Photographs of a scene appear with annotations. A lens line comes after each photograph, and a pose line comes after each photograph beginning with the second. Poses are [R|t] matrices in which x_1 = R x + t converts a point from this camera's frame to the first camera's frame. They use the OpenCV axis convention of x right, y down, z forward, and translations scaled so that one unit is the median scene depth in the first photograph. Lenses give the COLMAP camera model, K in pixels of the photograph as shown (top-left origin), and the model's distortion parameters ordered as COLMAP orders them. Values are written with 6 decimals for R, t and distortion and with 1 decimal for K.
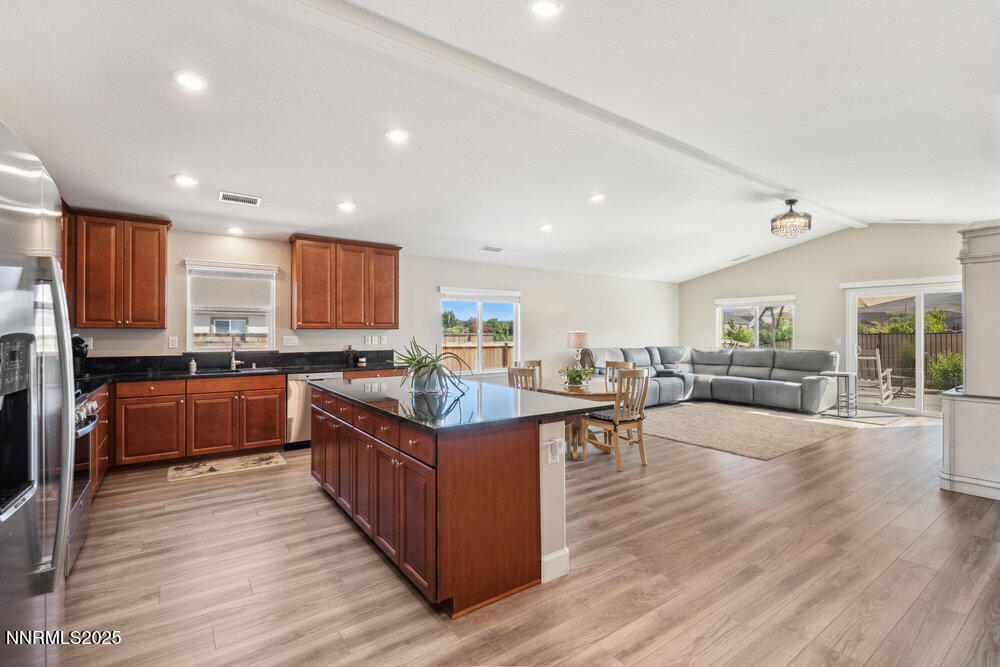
lens RADIAL K [[448.4, 0, 503.8], [0, 448.4, 331.8], [0, 0, 1]] dist [-0.001157, 0.000153]
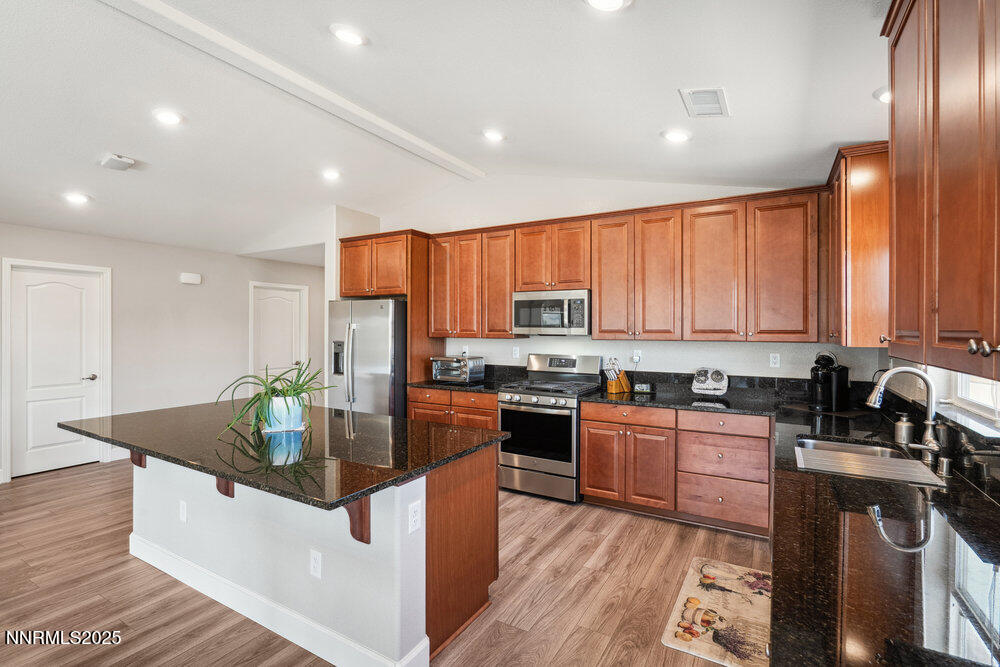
lens RADIAL K [[470.9, 0, 499.7], [0, 470.9, 329.4], [0, 0, 1]] dist [-0.001431, 0.000894]
pose [[-0.916769, -0.000086, -0.399419, -0.081185], [-0.000949, 0.999998, 0.001963, -0.017333], [0.399418, 0.002179, -0.916766, 0.809088]]
